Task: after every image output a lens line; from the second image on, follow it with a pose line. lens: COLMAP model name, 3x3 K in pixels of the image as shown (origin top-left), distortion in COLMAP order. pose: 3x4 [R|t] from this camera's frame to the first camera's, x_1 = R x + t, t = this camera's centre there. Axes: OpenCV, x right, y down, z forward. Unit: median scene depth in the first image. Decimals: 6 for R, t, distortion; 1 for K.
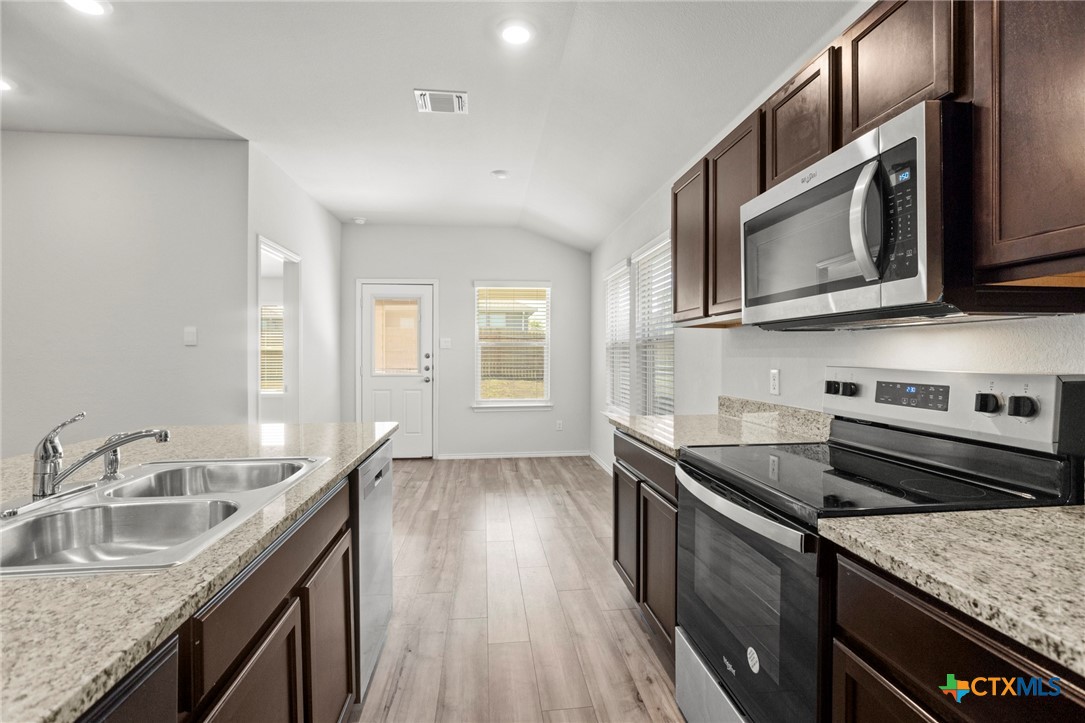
lens RADIAL K [[520.2, 0, 538.4], [0, 520.2, 361.8], [0, 0, 1]] dist [-0.001963, 0.003108]
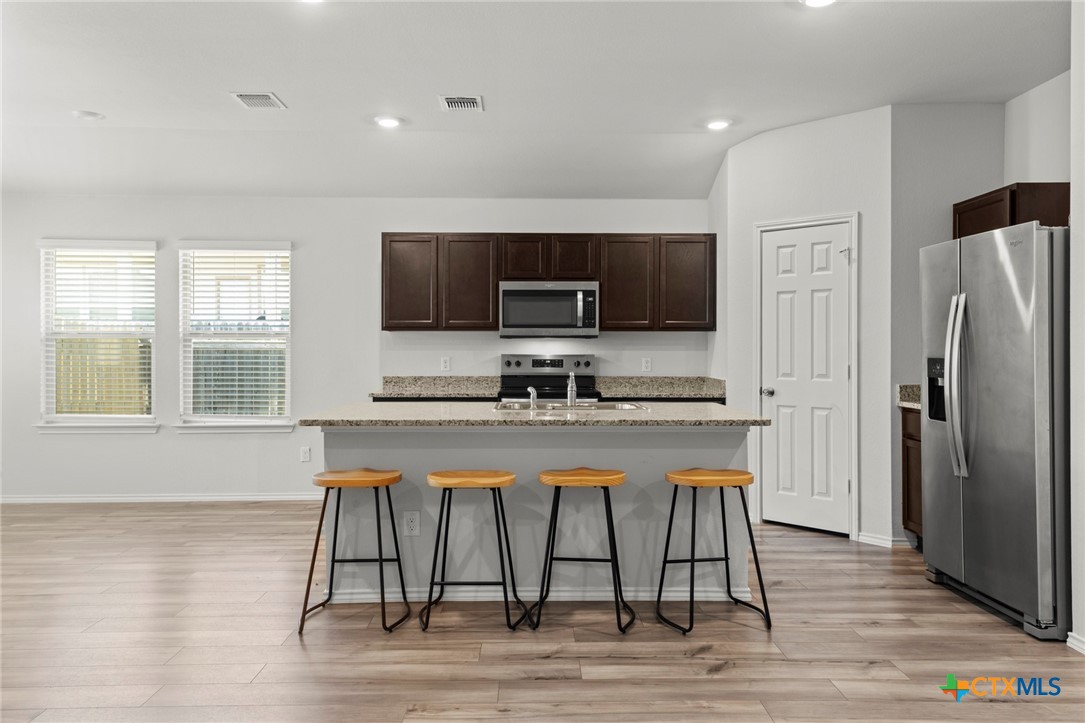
lens RADIAL K [[782.2, 0, 534.6], [0, 782.2, 359.1], [0, 0, 1]] dist [0.022169, 0.013605]
pose [[0.111155, -0.008212, 0.993769, -3.551640], [0.012443, 0.999899, 0.006871, 0.009714], [-0.993725, 0.011601, 0.111246, 0.599925]]
